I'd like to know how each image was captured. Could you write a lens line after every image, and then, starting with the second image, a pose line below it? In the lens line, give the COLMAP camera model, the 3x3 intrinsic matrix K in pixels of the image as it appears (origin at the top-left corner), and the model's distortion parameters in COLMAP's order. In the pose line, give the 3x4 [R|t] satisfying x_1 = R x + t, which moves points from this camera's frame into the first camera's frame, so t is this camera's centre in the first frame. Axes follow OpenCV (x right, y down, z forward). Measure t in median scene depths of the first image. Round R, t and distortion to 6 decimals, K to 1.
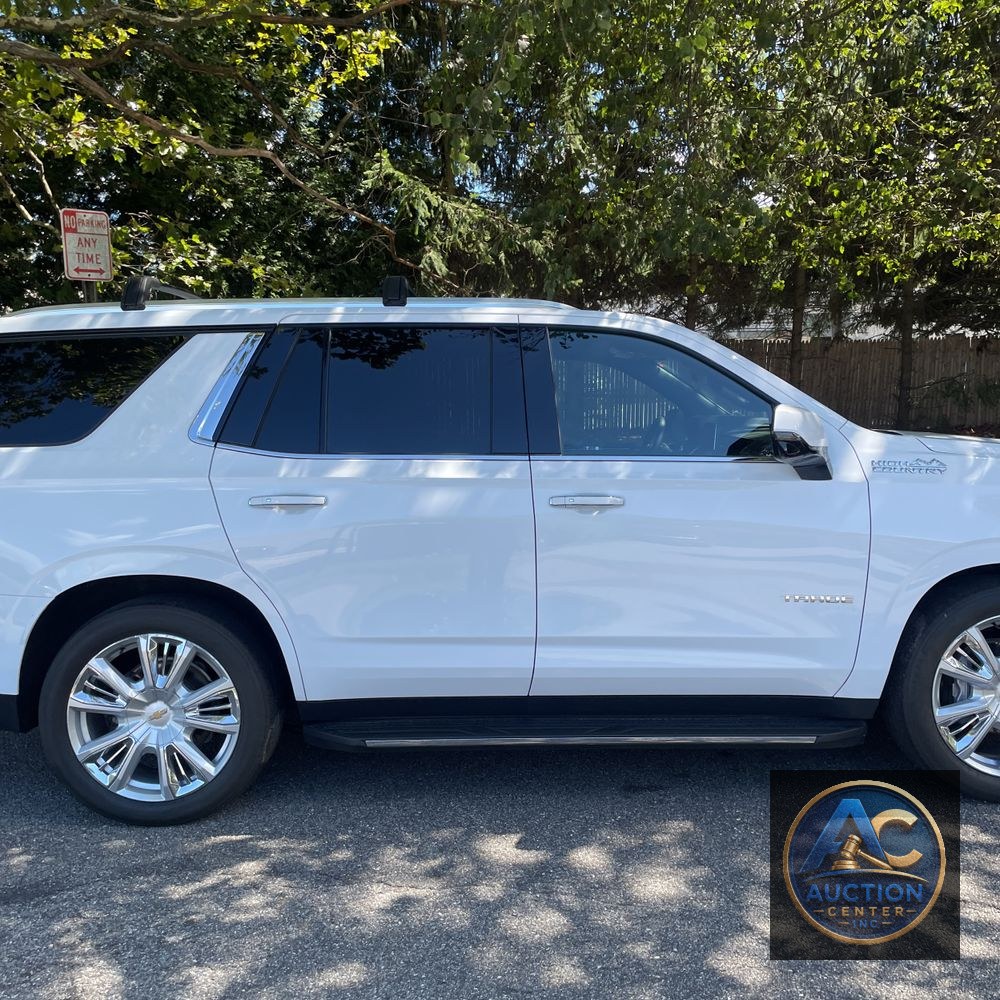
lens RADIAL K [[1006.9, 0, 500.0], [0, 1006.9, 500.0], [0, 0, 1]] dist [0.080986, -0.083483]
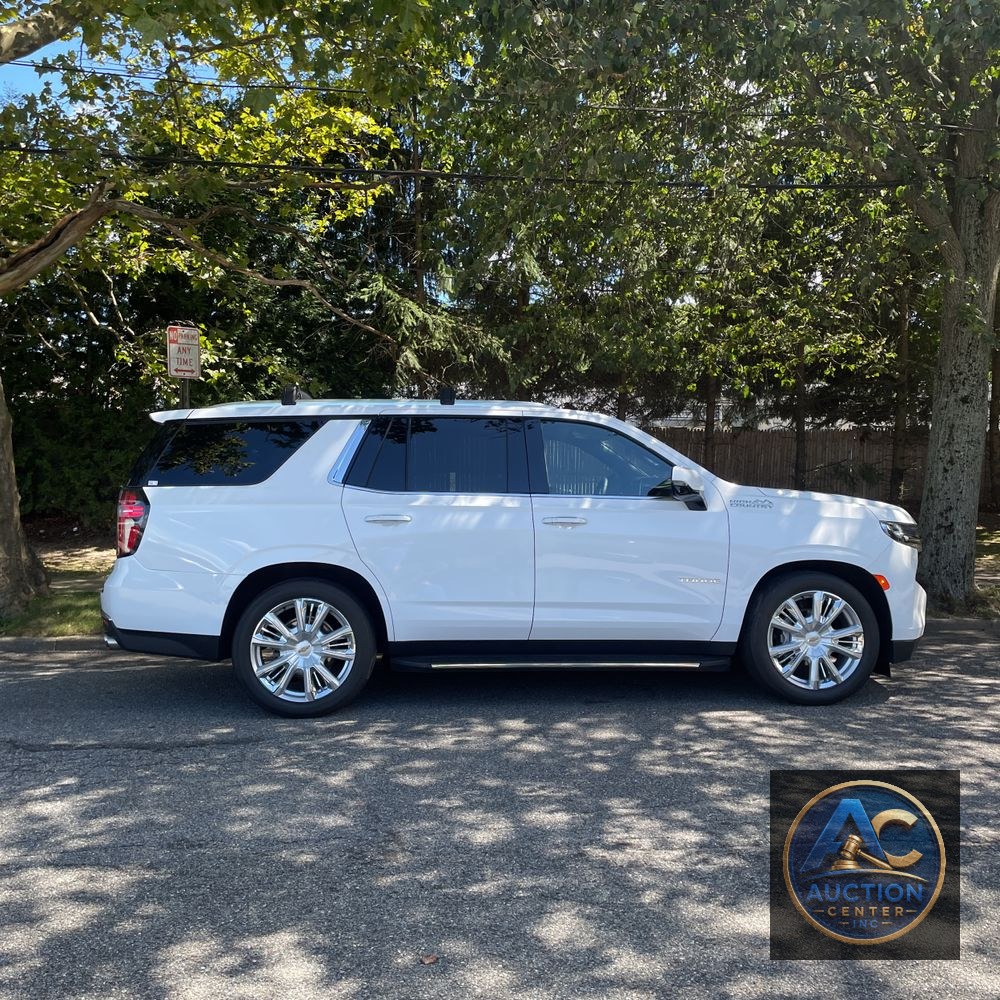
lens RADIAL K [[1014.5, 0, 485.0], [0, 1014.5, 494.2], [0, 0, 1]] dist [0.096315, -0.137932]
pose [[0.998511, 0.012496, 0.053107, -0.134290], [-0.007770, 0.996065, -0.088284, 0.104630], [-0.054001, 0.087739, 0.994679, -0.670873]]
